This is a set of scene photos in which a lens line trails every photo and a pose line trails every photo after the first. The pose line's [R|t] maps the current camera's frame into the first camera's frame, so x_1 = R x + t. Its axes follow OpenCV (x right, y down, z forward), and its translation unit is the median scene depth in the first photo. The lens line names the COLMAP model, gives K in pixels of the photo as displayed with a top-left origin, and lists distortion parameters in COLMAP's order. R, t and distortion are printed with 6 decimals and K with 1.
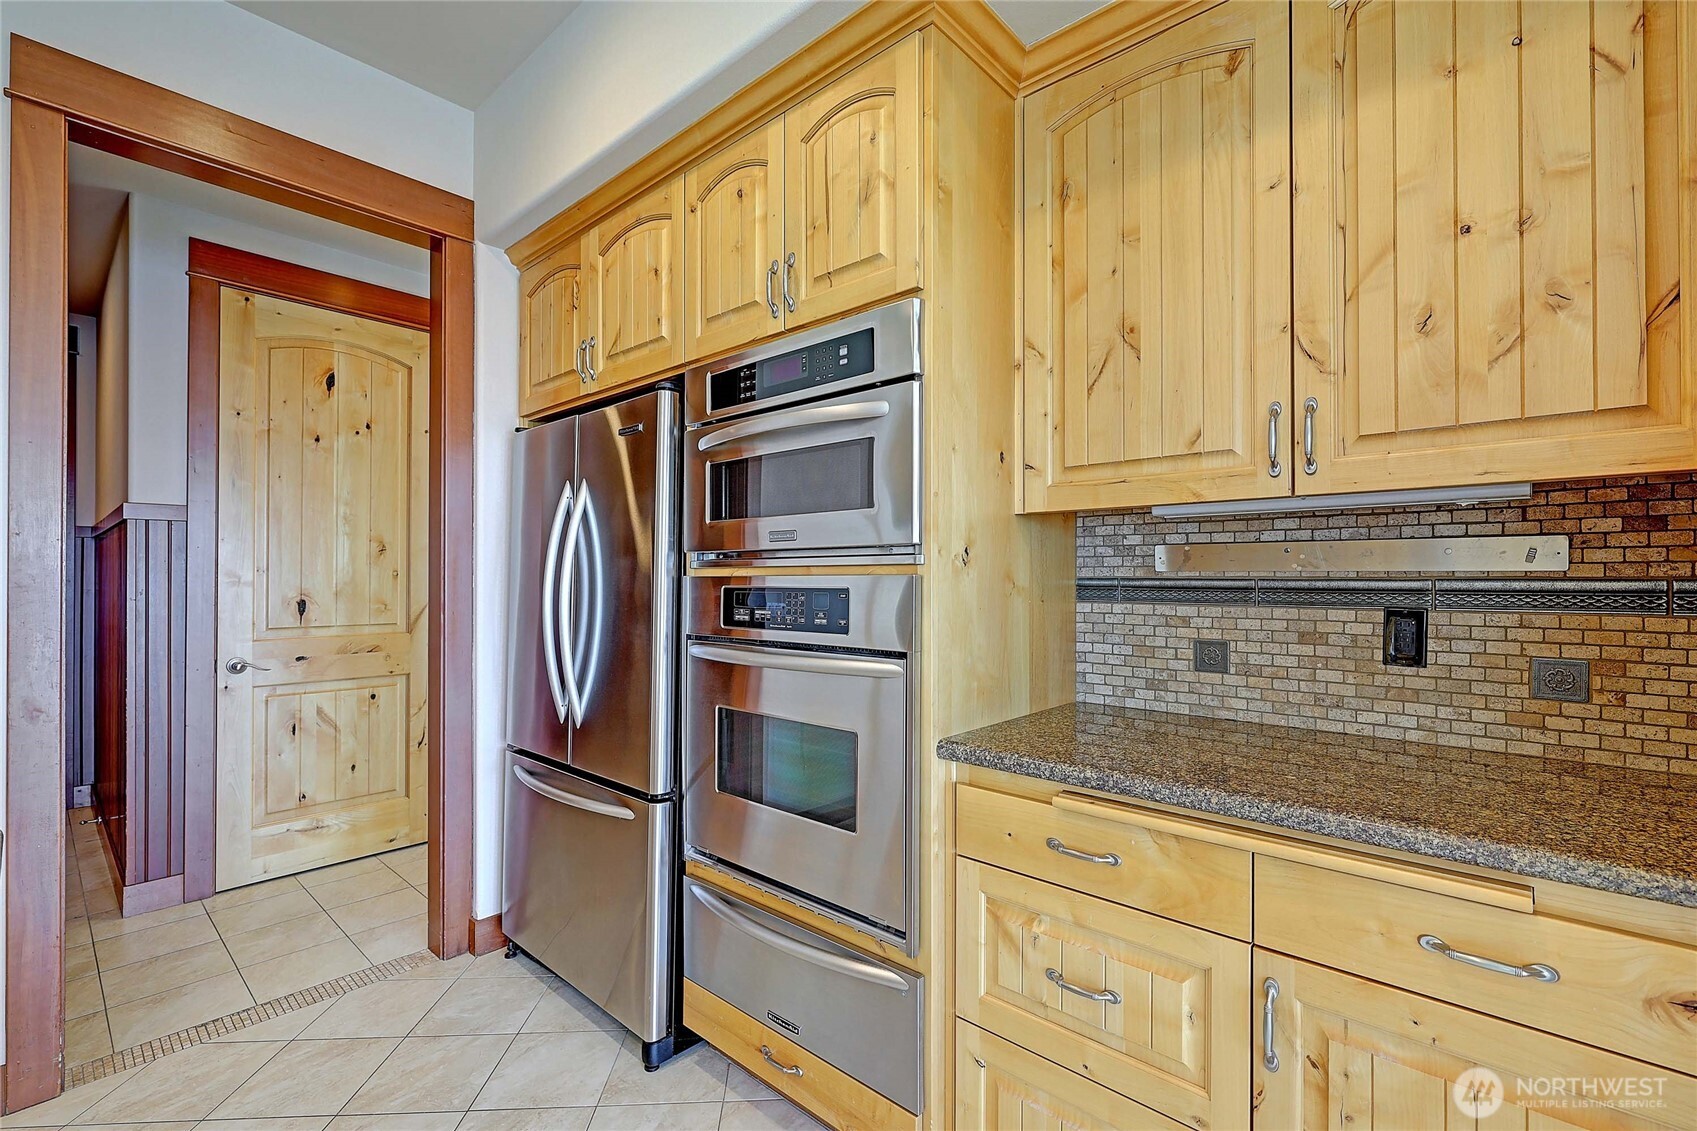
lens RADIAL K [[741.3, 0, 852.7], [0, 741.3, 567.8], [0, 0, 1]] dist [-0.007163, -0.000135]
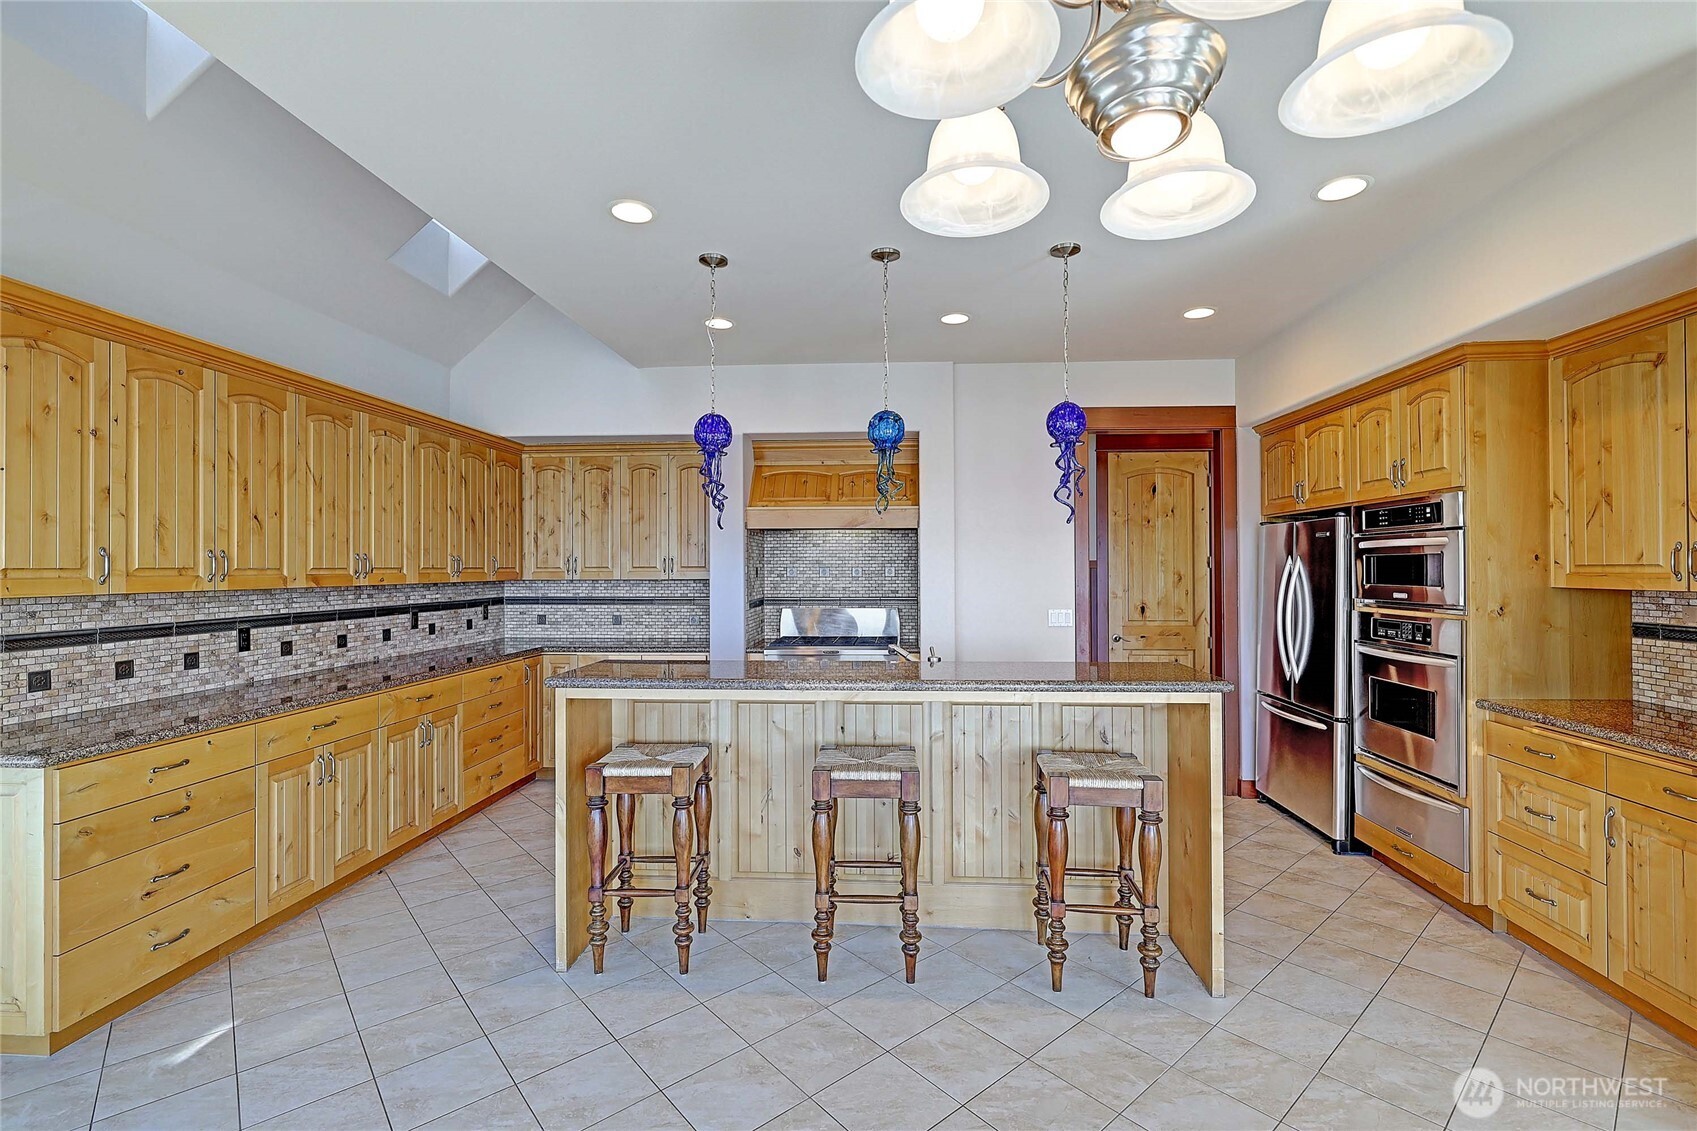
lens RADIAL K [[738.6, 0, 848.5], [0, 738.6, 565.5], [0, 0, 1]] dist [-0.003907, -0.000293]
pose [[0.603890, -0.005714, -0.797047, 0.530650], [0.016211, 0.999856, 0.005114, -0.140205], [0.796903, -0.016009, 0.603895, -1.263673]]
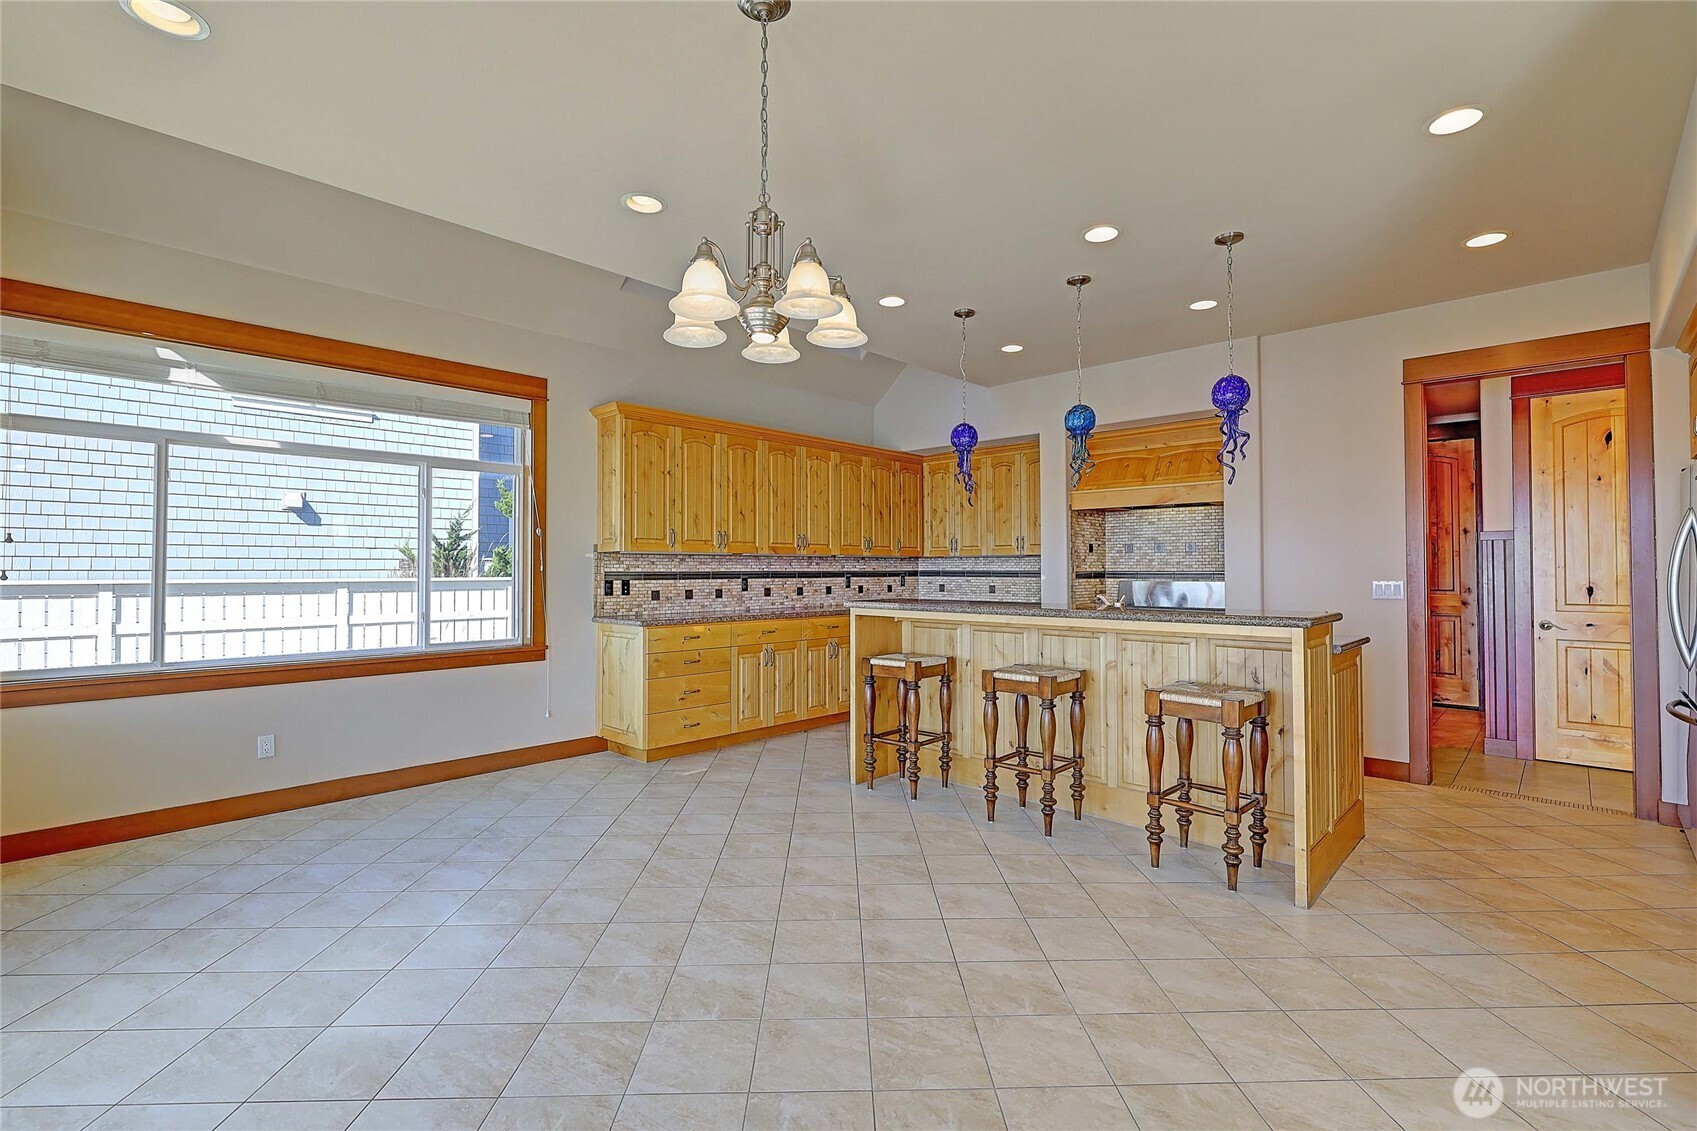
lens RADIAL K [[741.3, 0, 852.7], [0, 741.3, 567.8], [0, 0, 1]] dist [-0.007163, -0.000135]
pose [[-0.041107, -0.004208, -0.999146, 1.371267], [0.015519, 0.999868, -0.004850, -0.017772], [0.999034, -0.015705, -0.041037, -0.746681]]
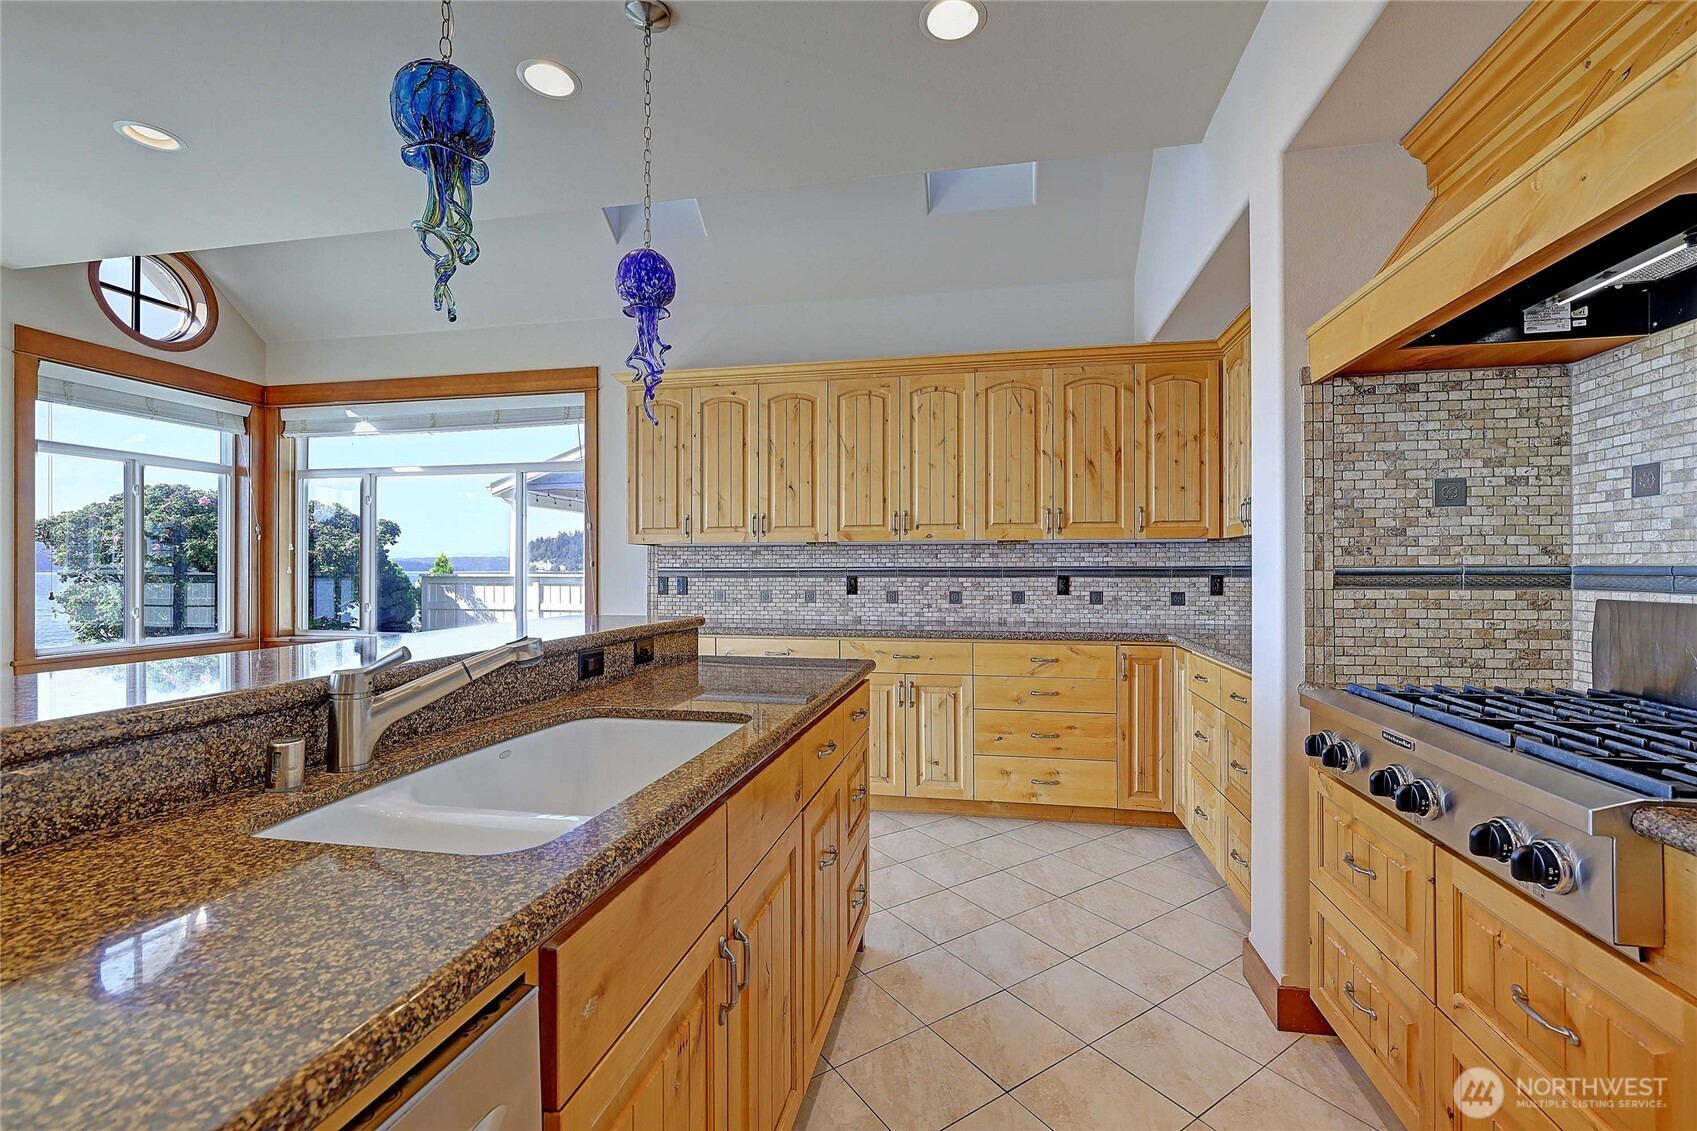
lens RADIAL K [[711.7, 0, 857.0], [0, 711.7, 564.9], [0, 0, 1]] dist [0.002715, 0.000252]
pose [[-0.858472, -0.001364, -0.512858, -0.735686], [0.008749, 0.999812, -0.017305, 0.006780], [0.512785, -0.019343, -0.858299, 0.606381]]
